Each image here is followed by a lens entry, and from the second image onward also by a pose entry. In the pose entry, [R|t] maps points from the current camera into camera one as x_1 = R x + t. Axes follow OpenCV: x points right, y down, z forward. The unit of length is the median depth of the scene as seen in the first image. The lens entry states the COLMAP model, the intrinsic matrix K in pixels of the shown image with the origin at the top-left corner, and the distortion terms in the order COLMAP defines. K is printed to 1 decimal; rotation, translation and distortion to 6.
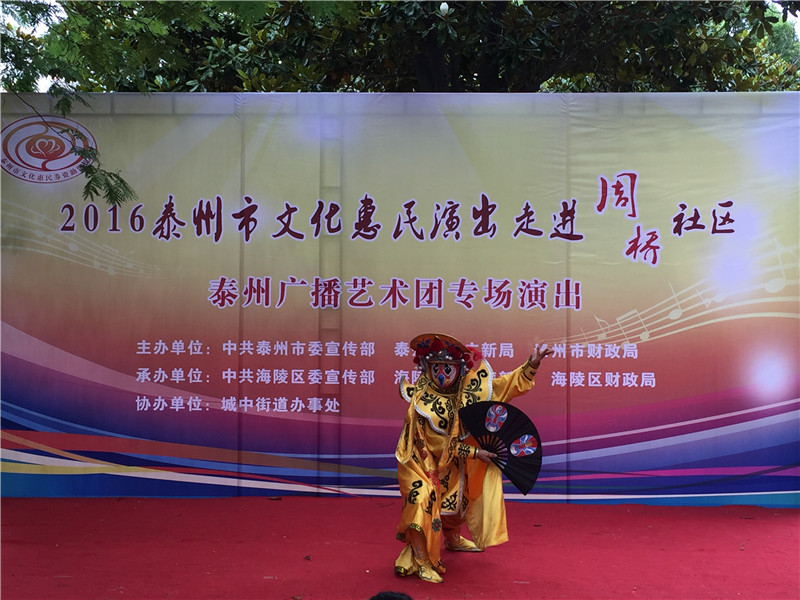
lens RADIAL K [[1336.4, 0, 399.2], [0, 1336.4, 293.5], [0, 0, 1]] dist [0.063142, 0.000000]
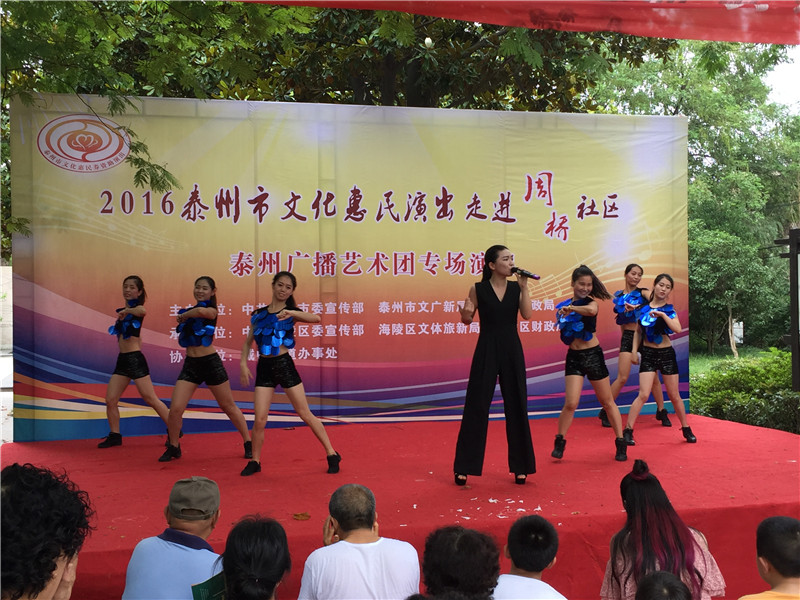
lens RADIAL K [[1099.9, 0, 392.4], [0, 1099.9, 296.1], [0, 0, 1]] dist [0.061699, 0.000000]
pose [[0.949820, -0.018179, 0.312267, -0.318304], [0.009222, 0.999503, 0.030137, -0.000846], [-0.312660, -0.025745, 0.949516, -0.002827]]
